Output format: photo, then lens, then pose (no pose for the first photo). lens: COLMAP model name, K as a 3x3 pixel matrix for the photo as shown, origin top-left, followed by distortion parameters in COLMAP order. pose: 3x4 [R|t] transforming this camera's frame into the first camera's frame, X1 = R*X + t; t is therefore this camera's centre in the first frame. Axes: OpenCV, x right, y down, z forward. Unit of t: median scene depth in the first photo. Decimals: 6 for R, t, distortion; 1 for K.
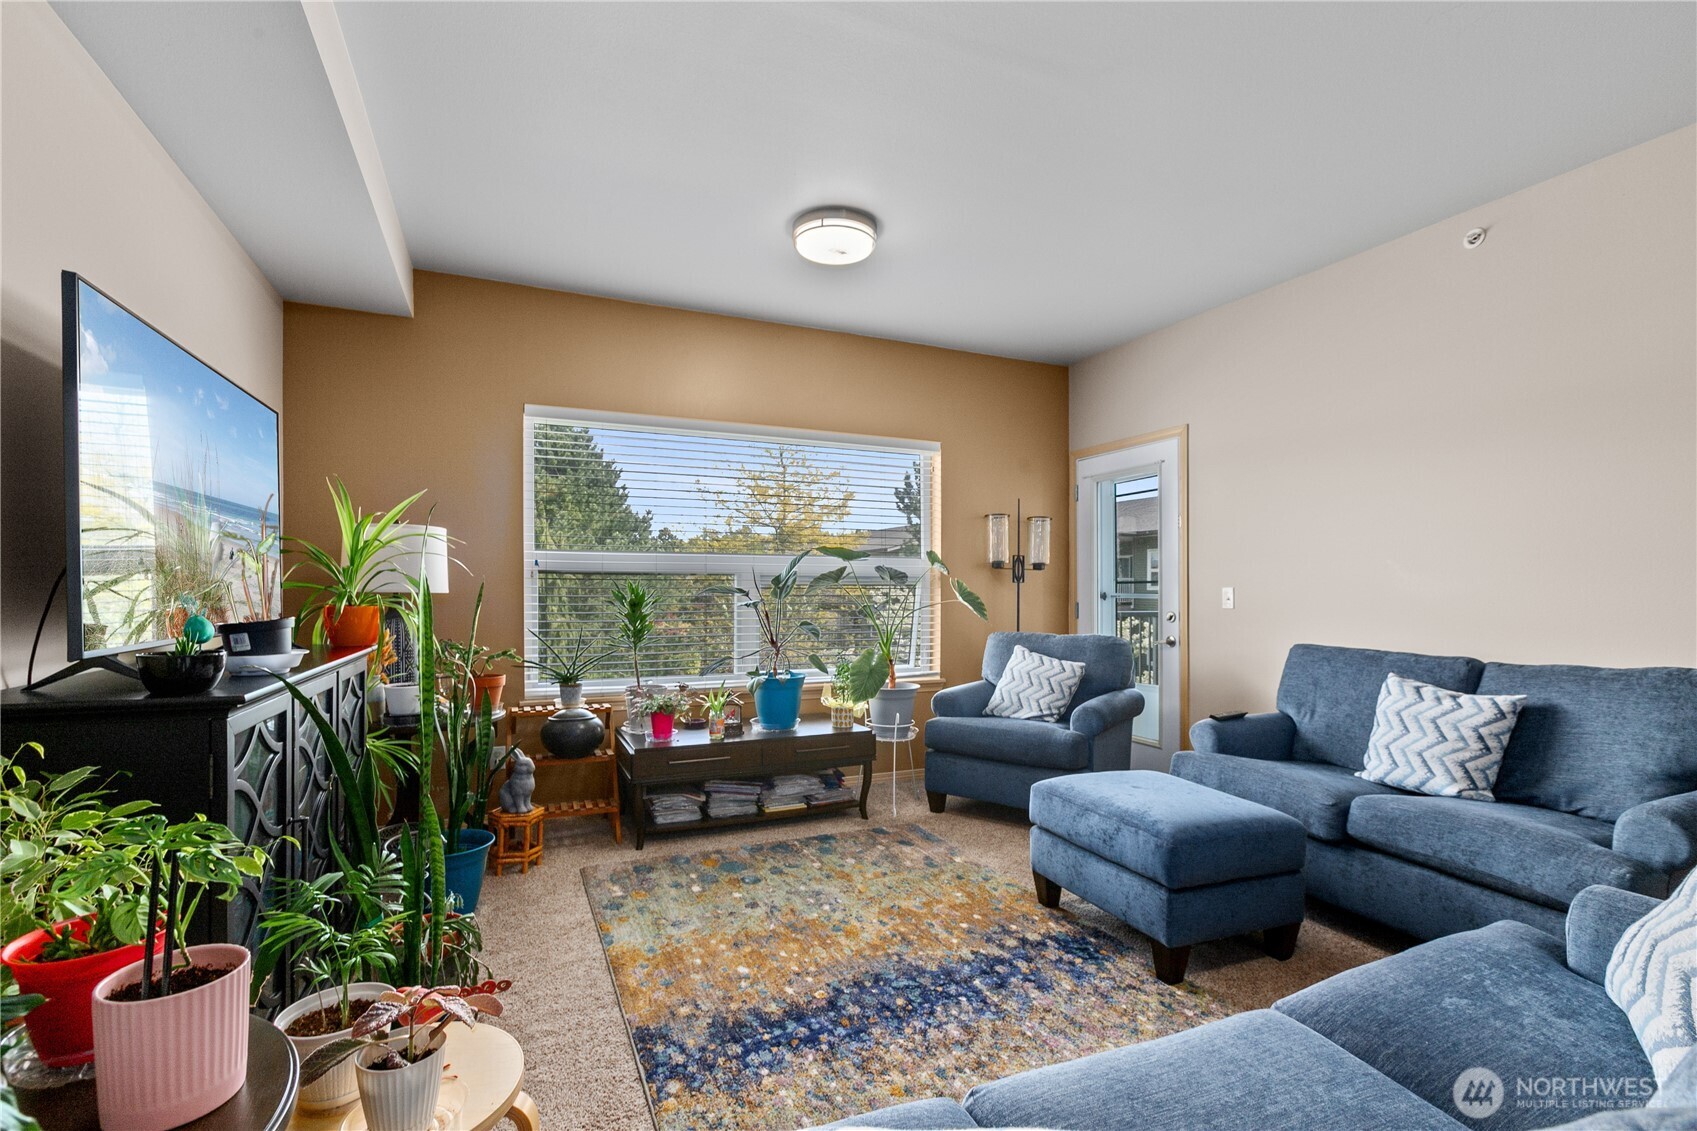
lens RADIAL K [[757.4, 0, 846.4], [0, 757.4, 594.4], [0, 0, 1]] dist [-0.001835, -0.000666]
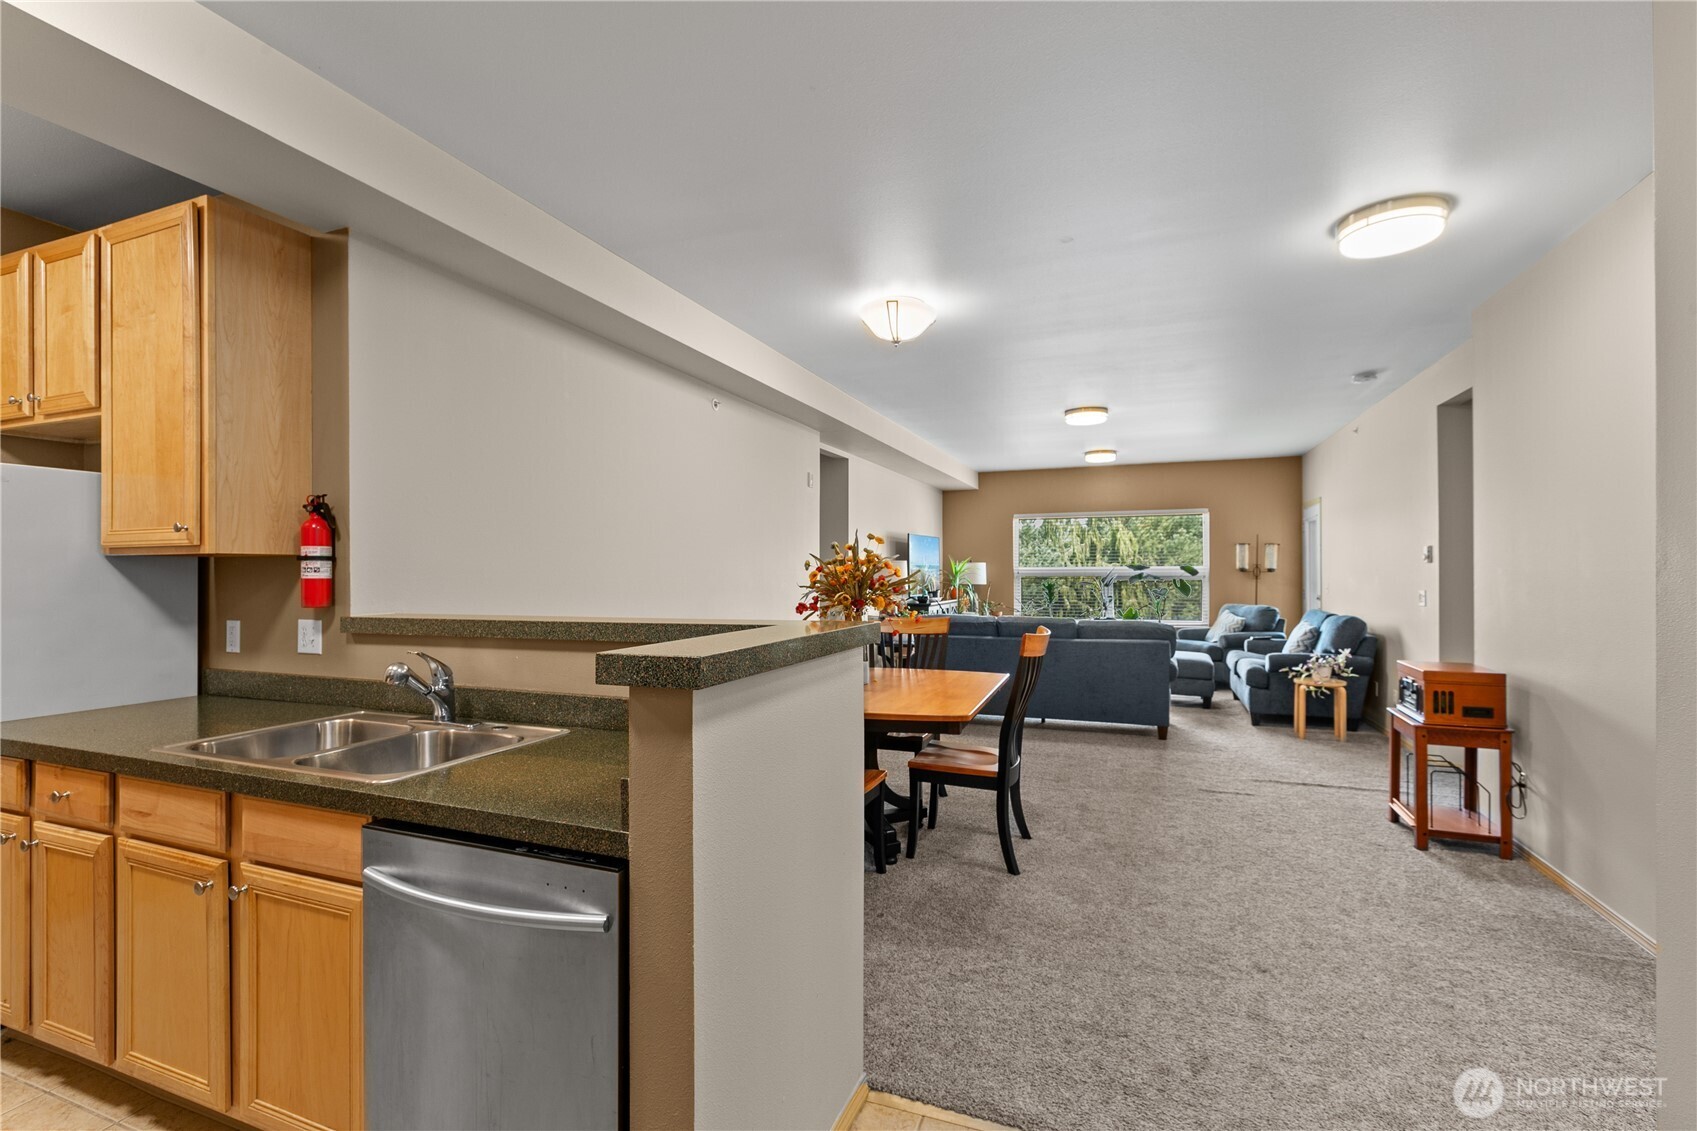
lens RADIAL K [[750.0, 0, 844.0], [0, 750.0, 571.4], [0, 0, 1]] dist [0.001319, 0.000148]
pose [[0.692373, -0.003555, -0.721531, 1.024946], [-0.001527, 0.999978, -0.006392, -0.025113], [0.721538, 0.005528, 0.692353, -1.227011]]
